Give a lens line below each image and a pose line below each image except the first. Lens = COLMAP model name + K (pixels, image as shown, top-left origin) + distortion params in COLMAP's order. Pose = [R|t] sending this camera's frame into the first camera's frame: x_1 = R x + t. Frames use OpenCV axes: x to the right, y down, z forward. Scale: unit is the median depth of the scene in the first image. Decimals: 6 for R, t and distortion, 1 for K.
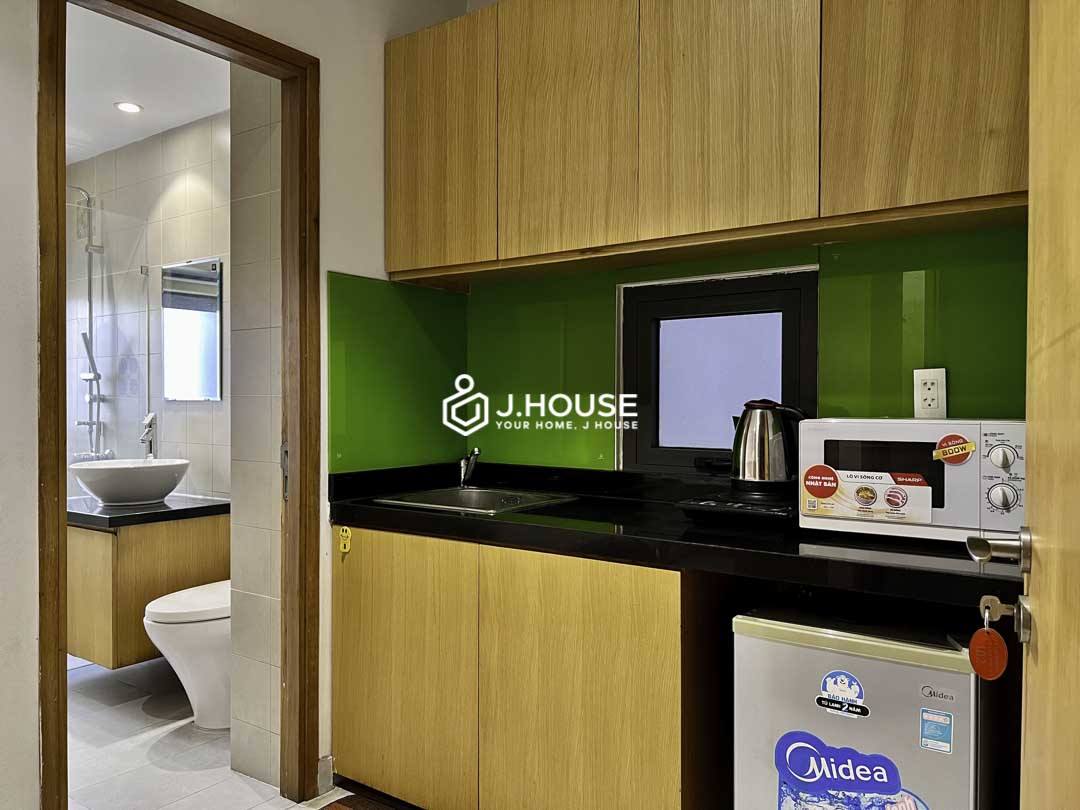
lens RADIAL K [[812.2, 0, 540.0], [0, 812.2, 405.0], [0, 0, 1]] dist [0.066671, -0.095641]
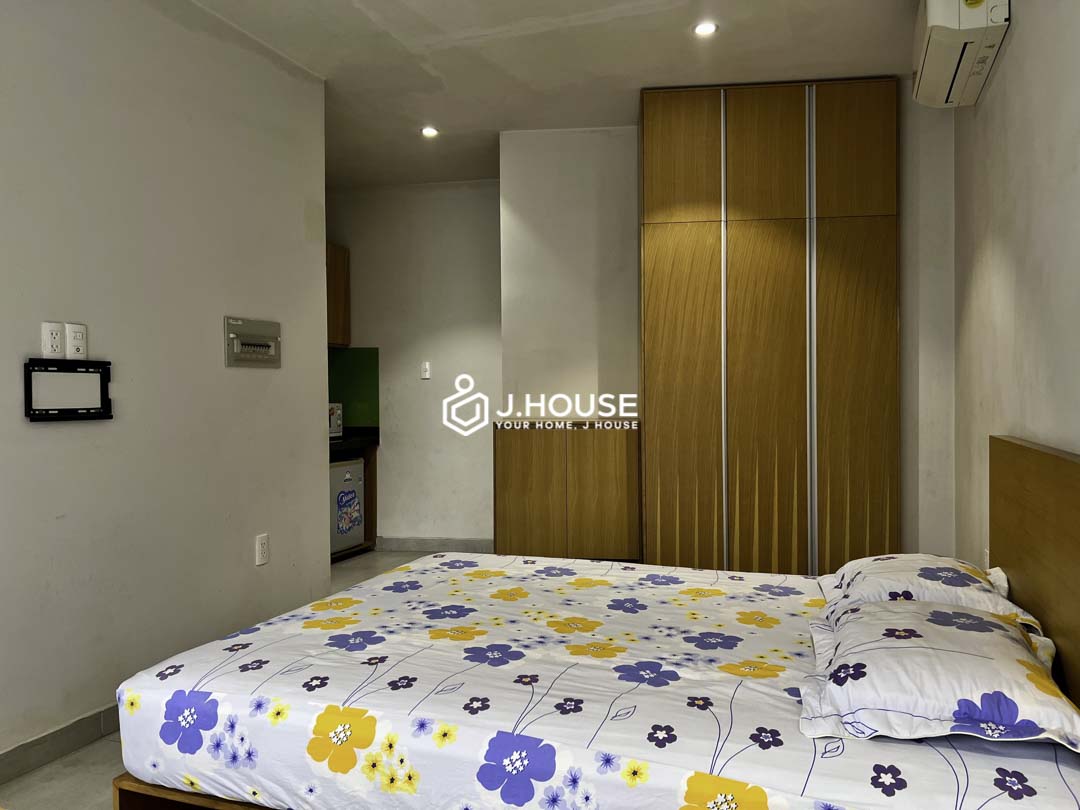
lens RADIAL K [[812.2, 0, 540.0], [0, 812.2, 405.0], [0, 0, 1]] dist [0.066671, -0.095641]
pose [[-0.255165, -0.013893, 0.966798, -3.125710], [0.015830, 0.999703, 0.018544, -0.024439], [-0.966768, 0.020036, -0.254869, 1.003162]]
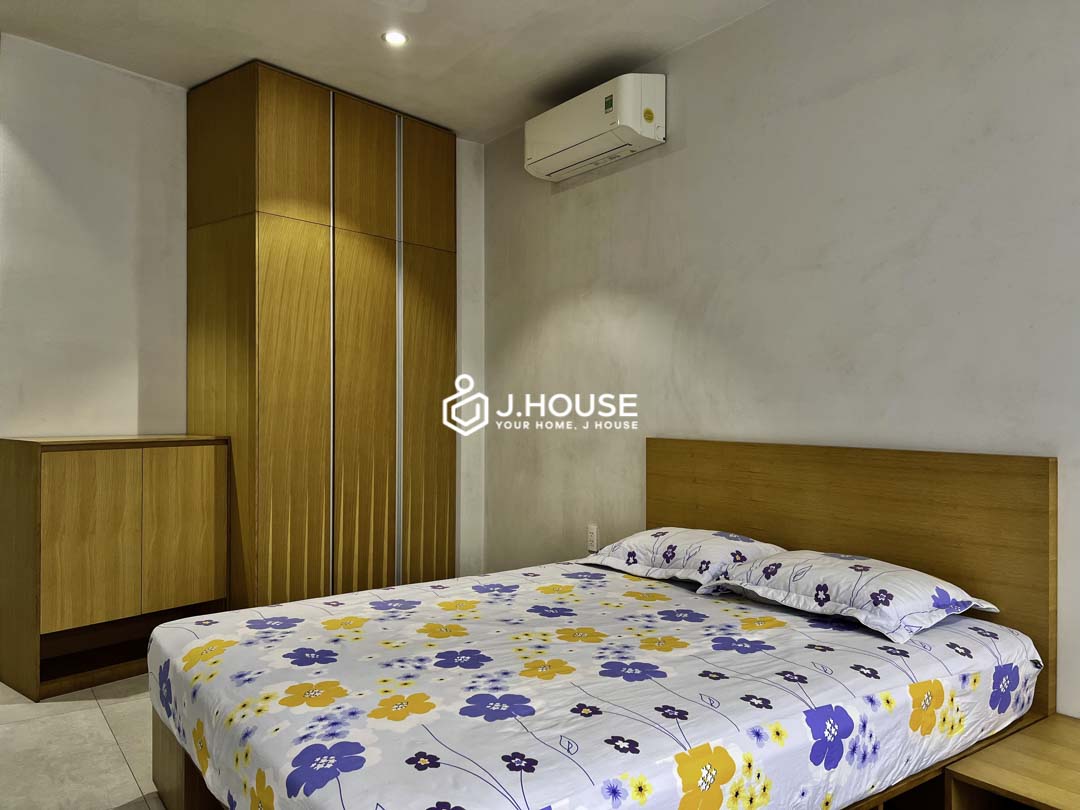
lens RADIAL K [[812.2, 0, 540.0], [0, 812.2, 405.0], [0, 0, 1]] dist [0.066671, -0.095641]
pose [[-0.945930, -0.005125, 0.324330, -2.240436], [-0.002558, 0.999962, 0.008340, -0.026459], [-0.324360, 0.007060, -0.945907, 1.883361]]
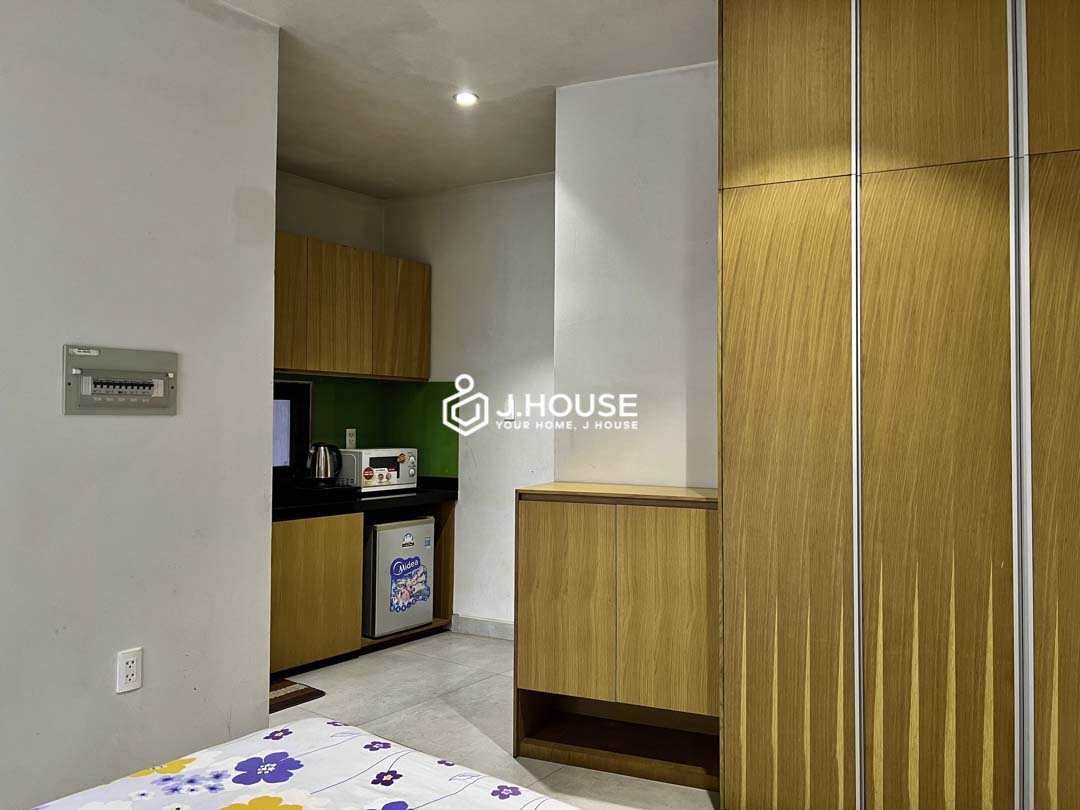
lens RADIAL K [[812.2, 0, 540.0], [0, 812.2, 405.0], [0, 0, 1]] dist [0.066671, -0.095641]
pose [[0.050468, 0.018460, 0.998555, -2.386911], [0.002758, 0.999823, -0.018623, -0.081079], [-0.998722, 0.003694, 0.050408, 0.334235]]
